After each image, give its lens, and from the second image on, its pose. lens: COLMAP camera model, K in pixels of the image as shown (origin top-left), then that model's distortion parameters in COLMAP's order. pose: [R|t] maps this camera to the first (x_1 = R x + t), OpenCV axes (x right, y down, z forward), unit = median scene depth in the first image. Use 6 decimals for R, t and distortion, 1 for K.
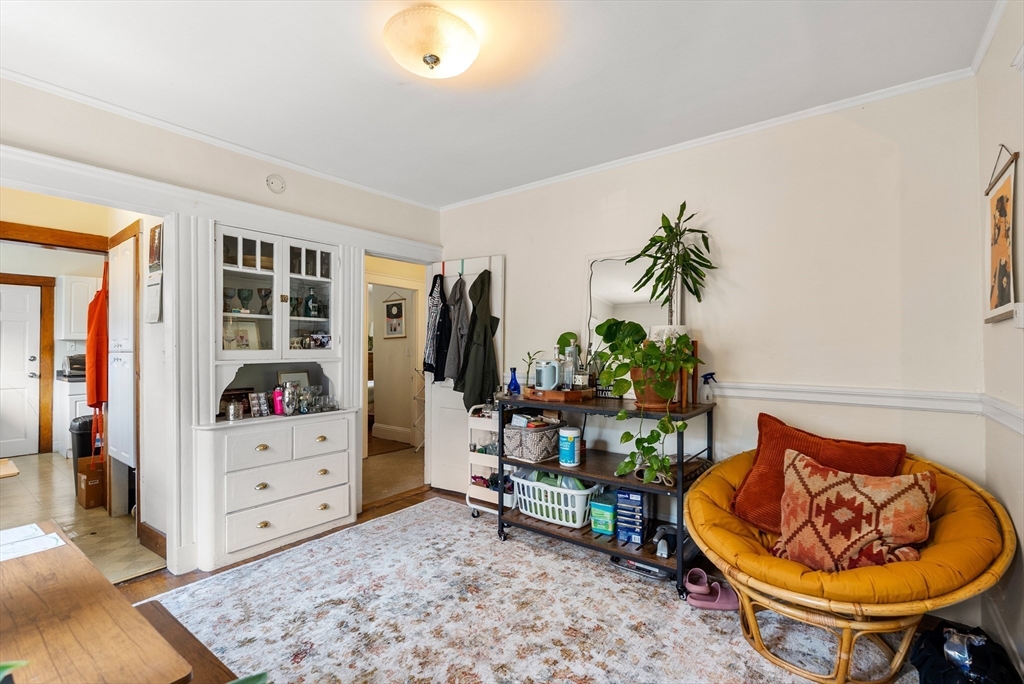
lens RADIAL K [[466.9, 0, 513.5], [0, 466.9, 345.7], [0, 0, 1]] dist [0.001061, 0.000354]
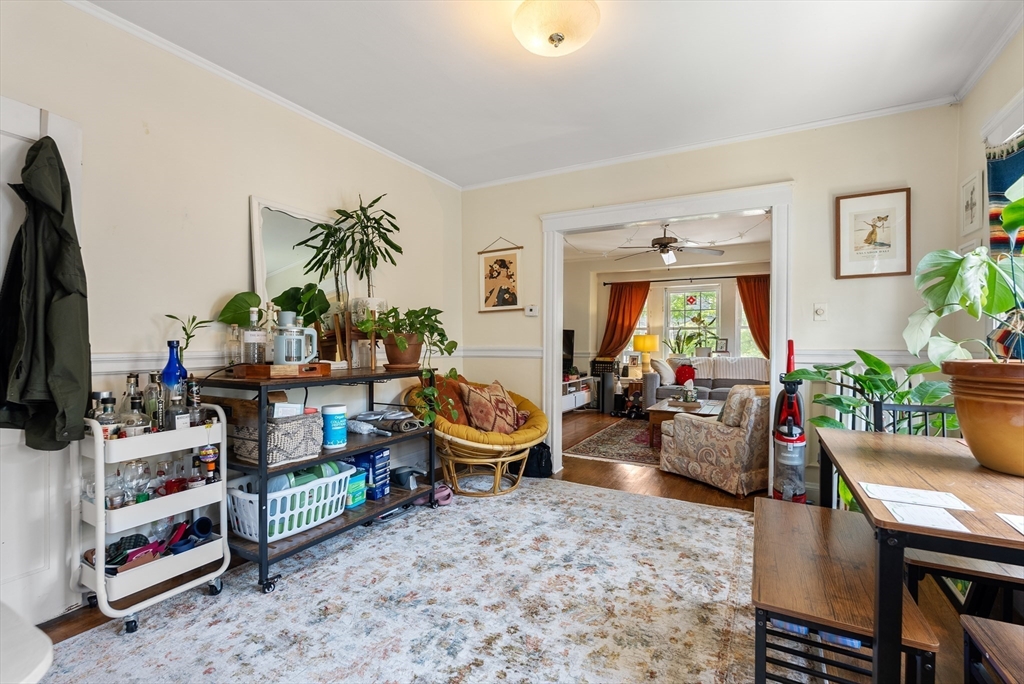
lens RADIAL K [[466.9, 0, 508.1], [0, 466.9, 344.6], [0, 0, 1]] dist [0.001061, 0.000354]
pose [[-0.151461, -0.009170, 0.988421, -0.781286], [-0.004643, 0.999953, 0.008565, 0.054379], [-0.988452, -0.003292, -0.151496, 0.802598]]
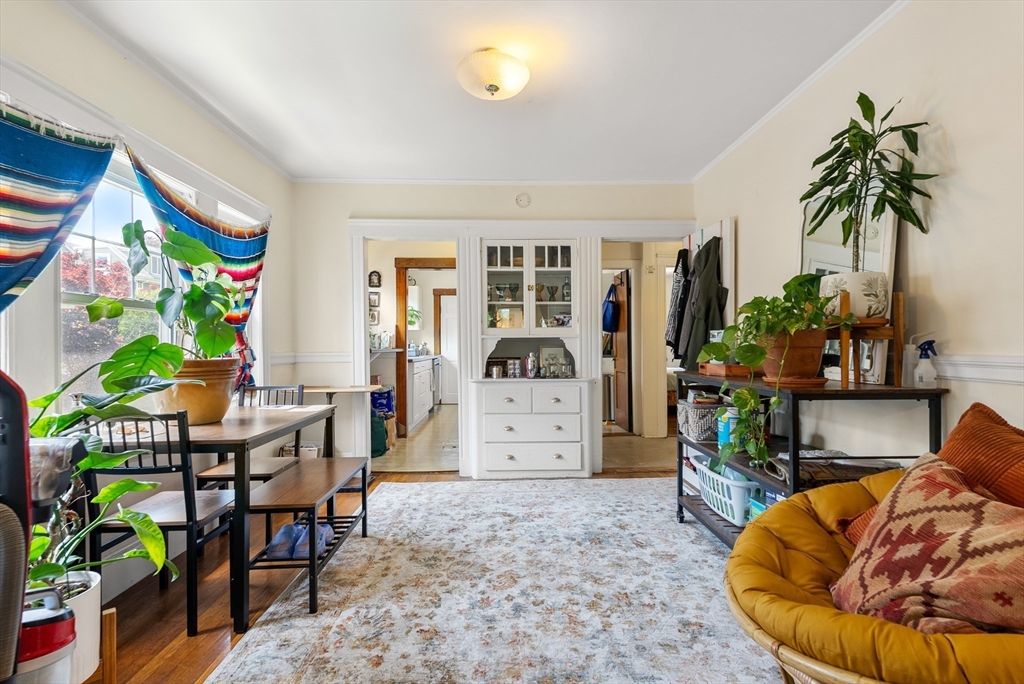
lens RADIAL K [[484.8, 0, 509.9], [0, 484.8, 342.4], [0, 0, 1]] dist [-0.000545, 0.000672]
pose [[0.630627, -0.005324, -0.776068, 0.550753], [0.007969, 0.999968, -0.000385, 0.053599], [0.776045, -0.005942, 0.630649, 0.124028]]
